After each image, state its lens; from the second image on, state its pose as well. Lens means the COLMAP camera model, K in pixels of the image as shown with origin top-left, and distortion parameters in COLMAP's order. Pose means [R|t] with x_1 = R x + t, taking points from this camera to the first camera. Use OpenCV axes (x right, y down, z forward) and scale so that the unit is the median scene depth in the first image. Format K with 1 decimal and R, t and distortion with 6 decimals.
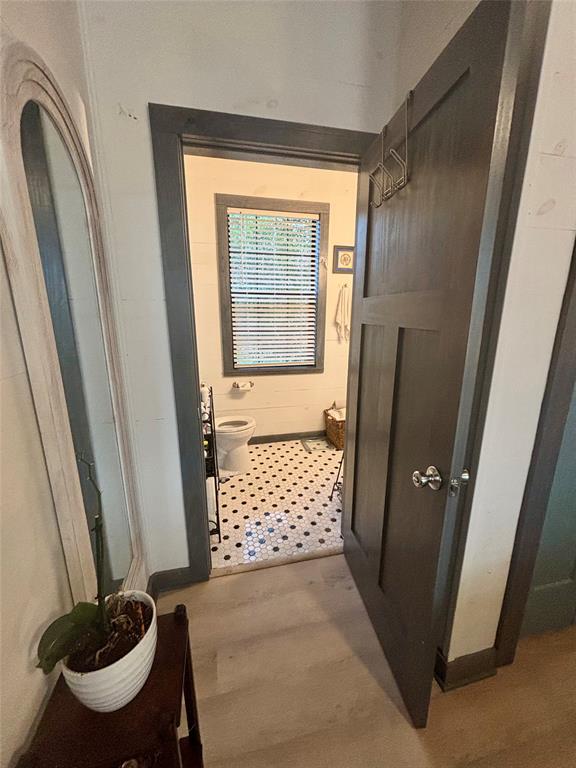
lens RADIAL K [[308.0, 0, 286.8], [0, 308.0, 384.3], [0, 0, 1]] dist [-0.003425, 0.000298]
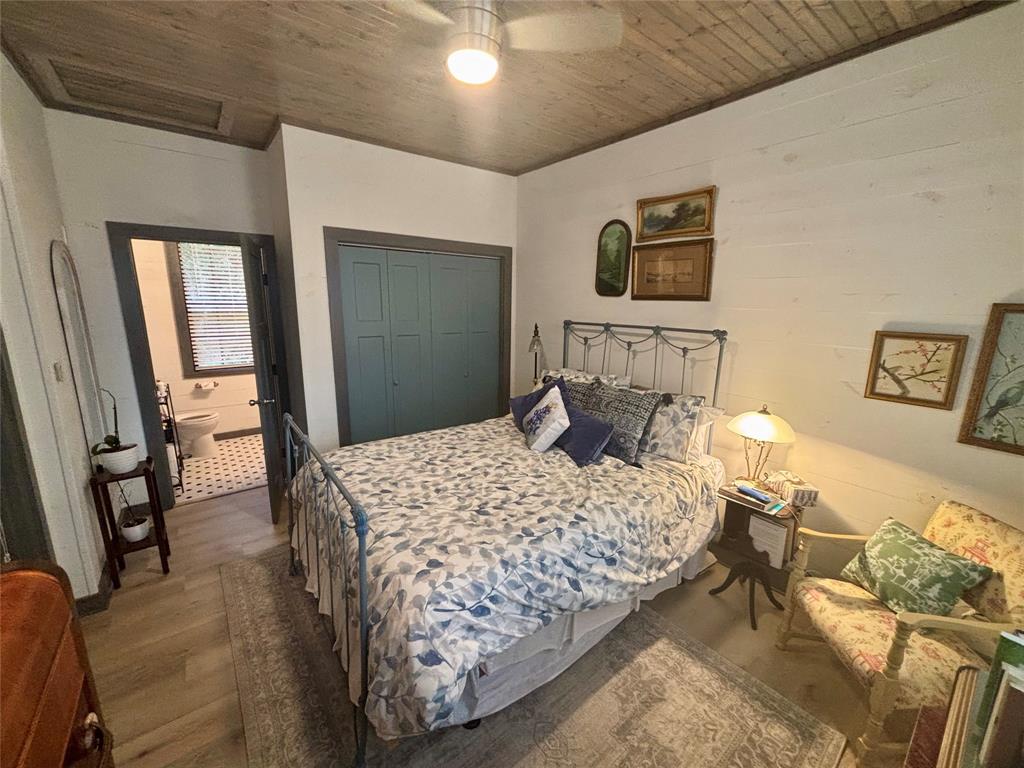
lens RADIAL K [[410.6, 0, 511.9], [0, 410.6, 384.6], [0, 0, 1]] dist [-0.003425, 0.000298]
pose [[0.905572, -0.074961, 0.417517, 0.387724], [0.084163, 0.996445, -0.003642, 0.159824], [-0.415760, 0.038438, 0.908662, -1.305631]]
